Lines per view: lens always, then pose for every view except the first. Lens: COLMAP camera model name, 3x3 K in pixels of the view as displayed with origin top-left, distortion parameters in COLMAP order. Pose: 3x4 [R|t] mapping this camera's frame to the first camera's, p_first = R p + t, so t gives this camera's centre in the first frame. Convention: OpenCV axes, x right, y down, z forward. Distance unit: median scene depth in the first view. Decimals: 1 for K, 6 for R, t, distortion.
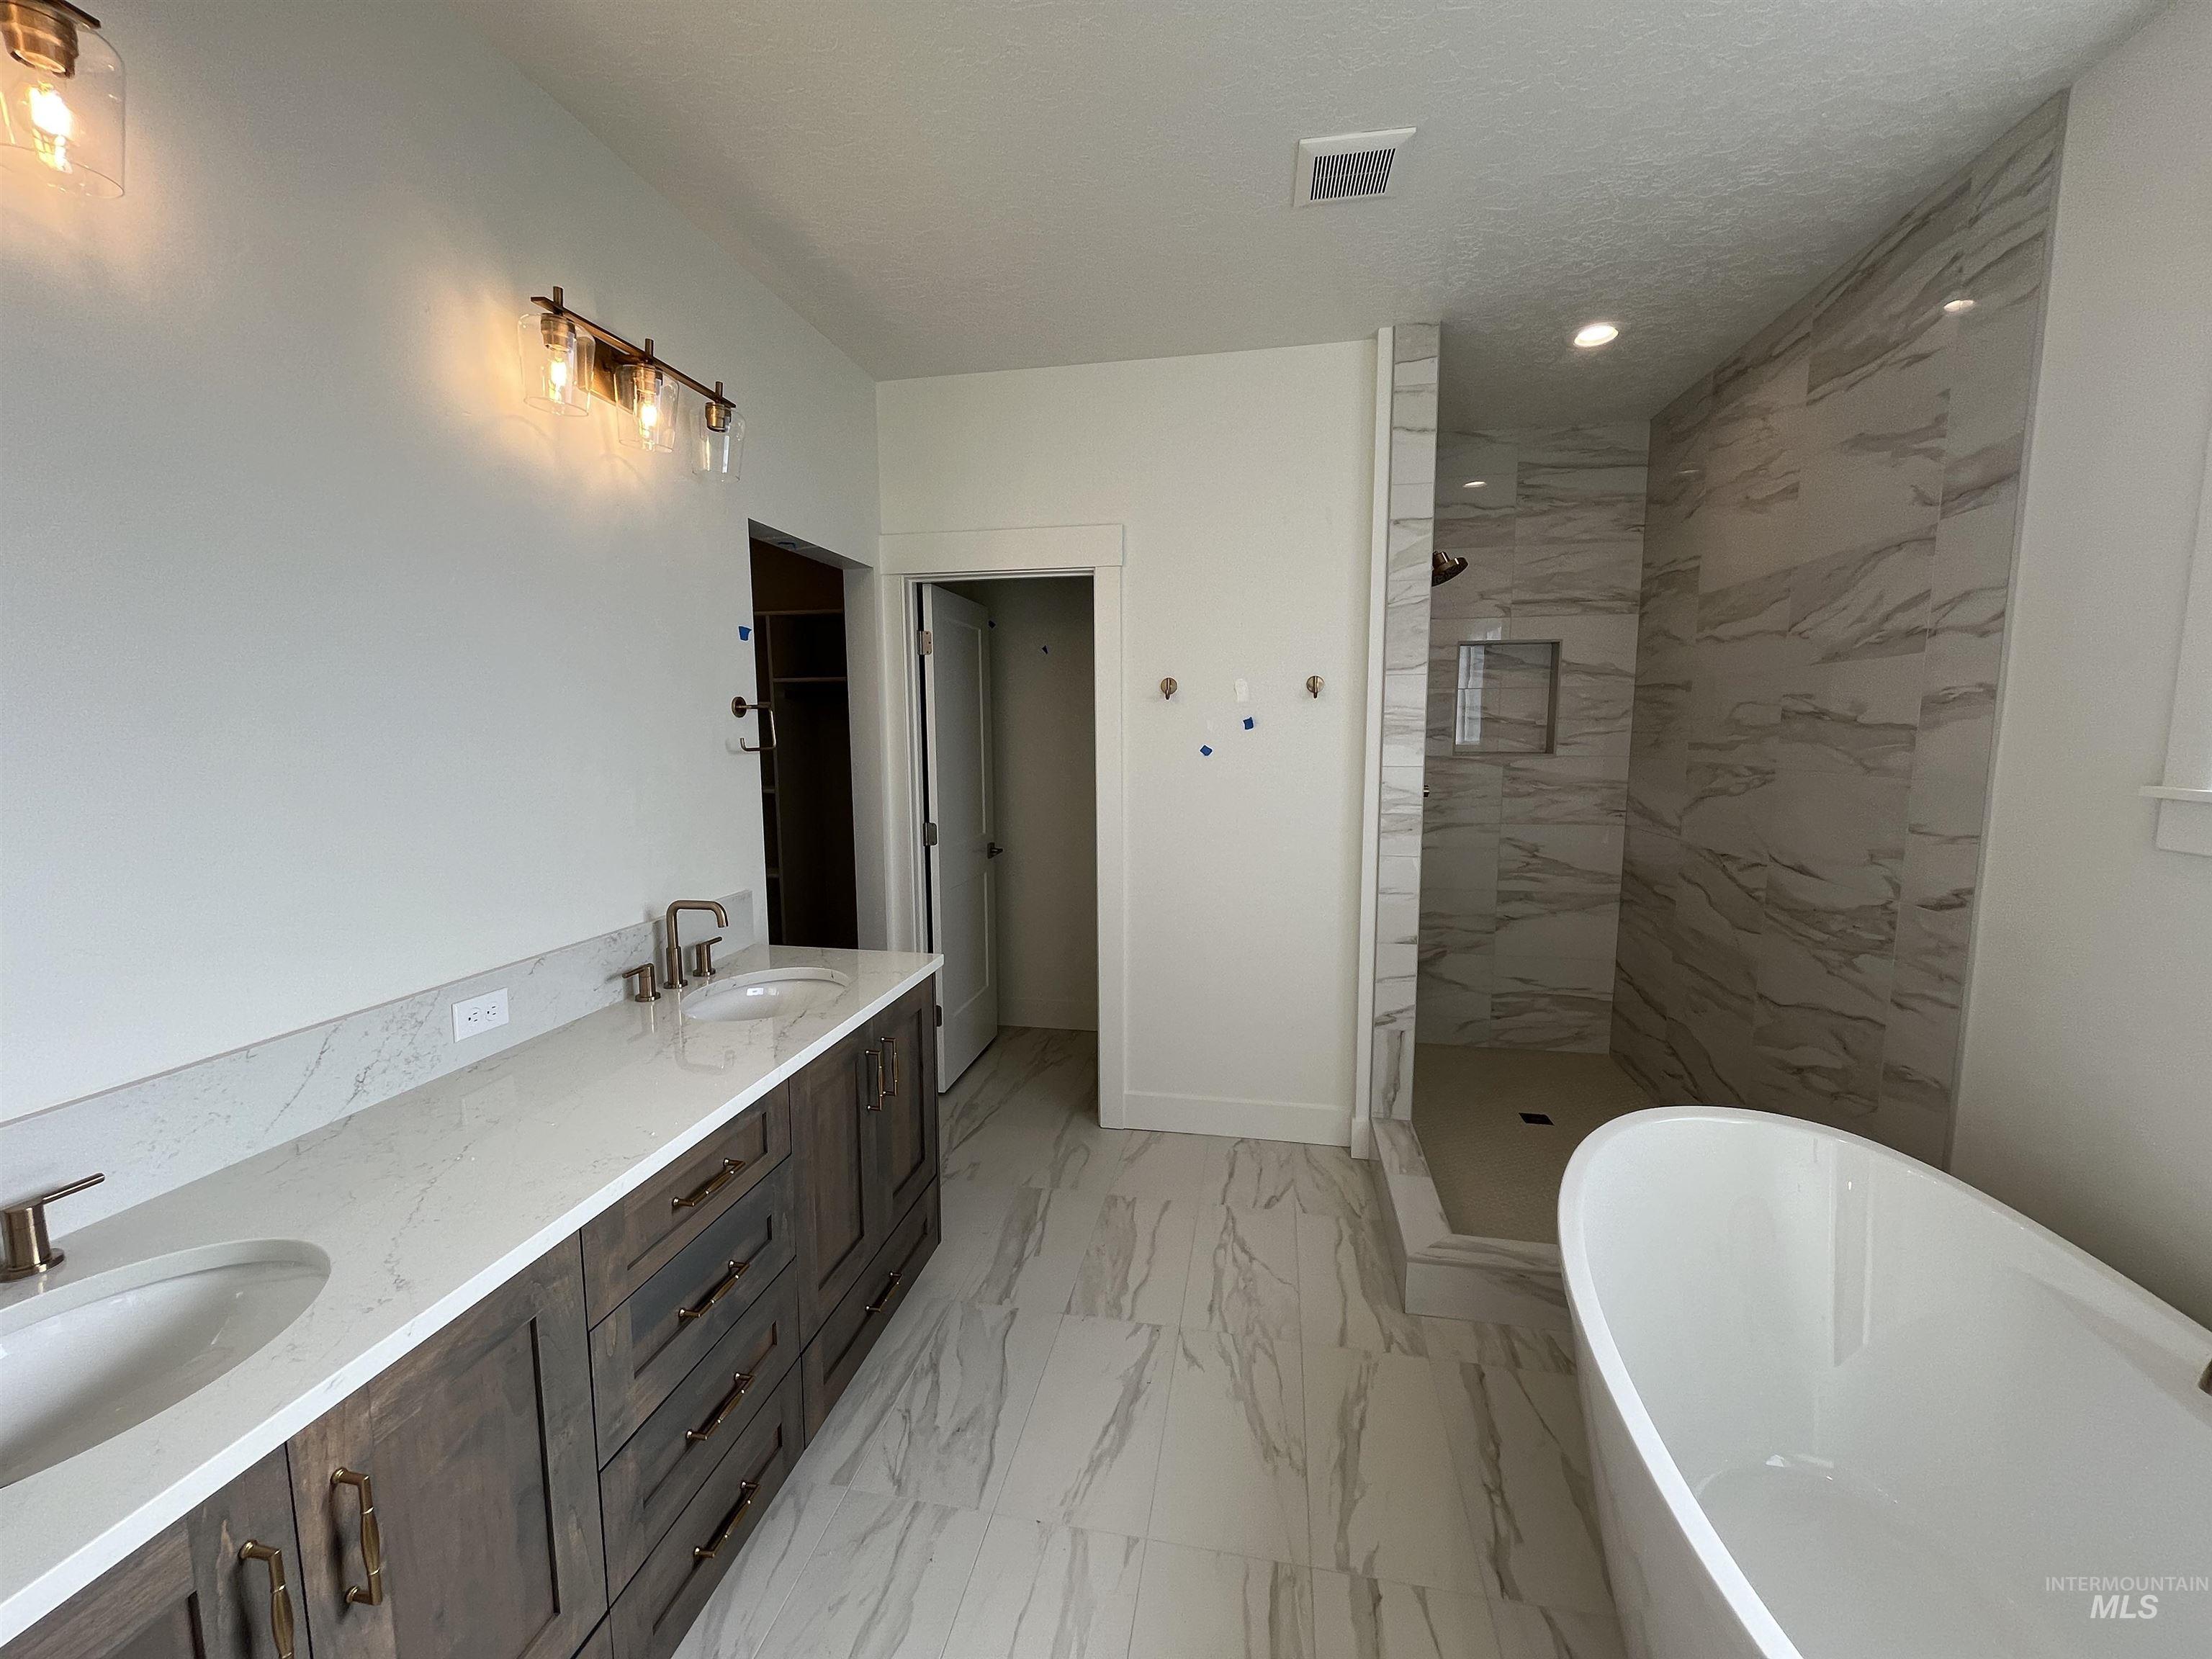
lens RADIAL K [[889.5, 0, 1106.8], [0, 889.5, 826.1], [0, 0, 1]] dist [0.002055, 0.000204]
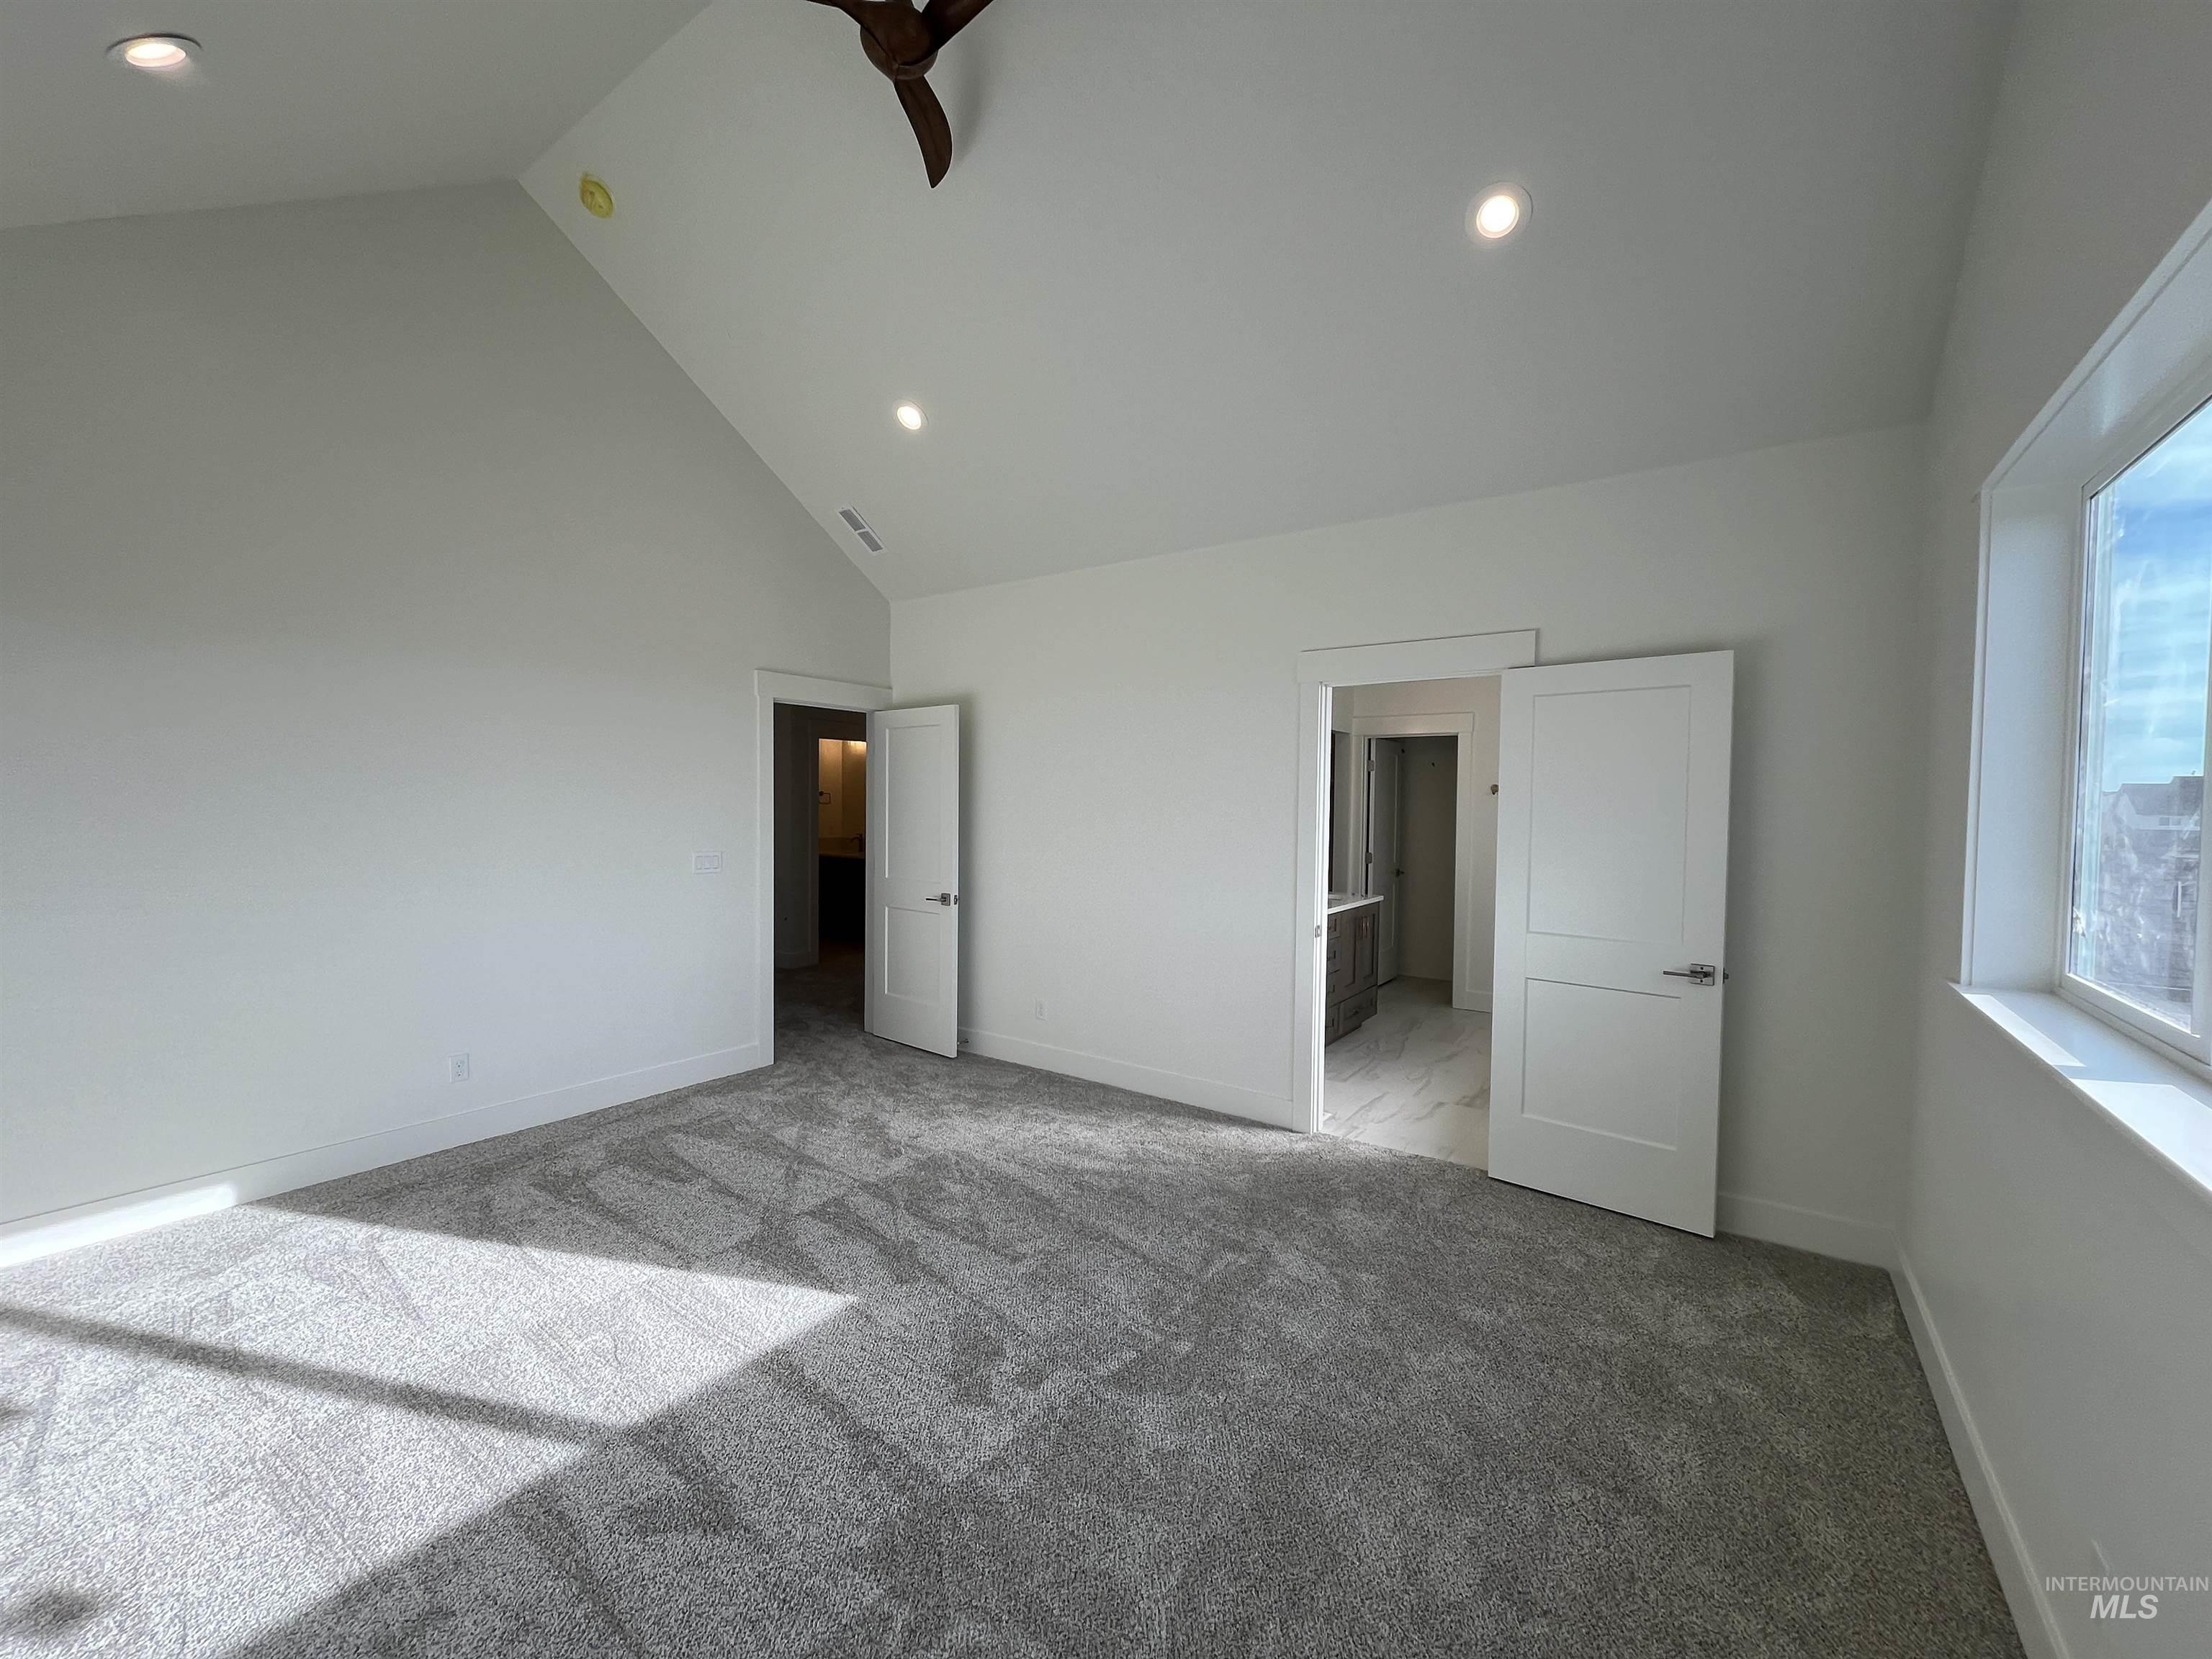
lens RADIAL K [[889.5, 0, 1105.0], [0, 889.5, 831.5], [0, 0, 1]] dist [0.002055, 0.000204]
pose [[0.910591, 0.028389, -0.412332, 0.099888], [-0.062049, 0.995722, -0.068472, 0.137007], [0.408624, 0.087935, 0.908457, -1.220534]]
